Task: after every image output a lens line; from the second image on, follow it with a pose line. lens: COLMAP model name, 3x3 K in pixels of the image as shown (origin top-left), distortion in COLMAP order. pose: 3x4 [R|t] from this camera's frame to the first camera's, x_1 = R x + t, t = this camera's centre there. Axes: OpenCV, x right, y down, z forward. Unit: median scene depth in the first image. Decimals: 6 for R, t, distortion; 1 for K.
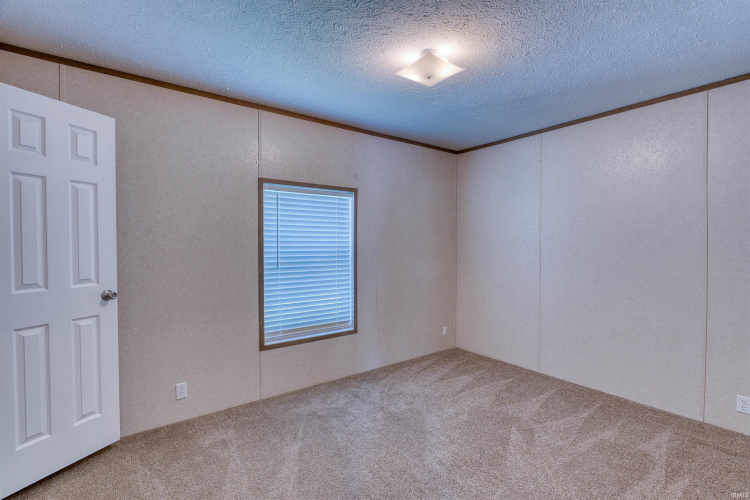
lens RADIAL K [[347.9, 0, 375.0], [0, 347.9, 250.0], [0, 0, 1]] dist [-0.008037, 0.000820]
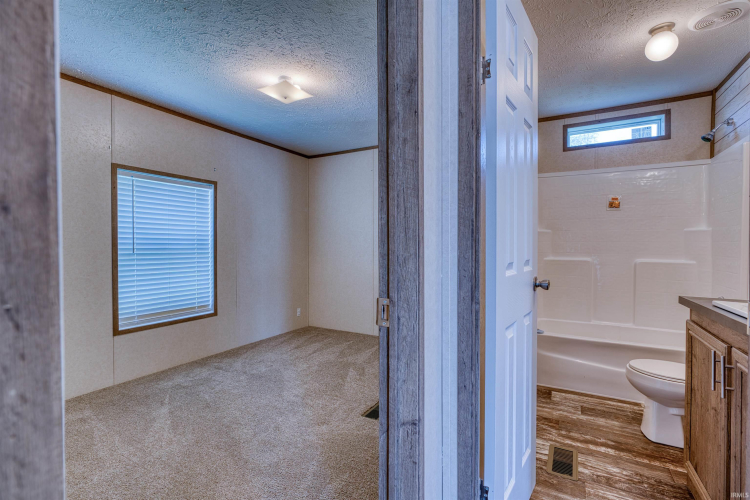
lens RADIAL K [[347.9, 0, 375.0], [0, 347.9, 250.0], [0, 0, 1]] dist [-0.008037, 0.000820]
pose [[0.915345, -0.003793, 0.402653, -0.042402], [0.006450, 0.999965, -0.005243, 0.052224], [-0.402619, 0.007396, 0.915338, -0.213071]]
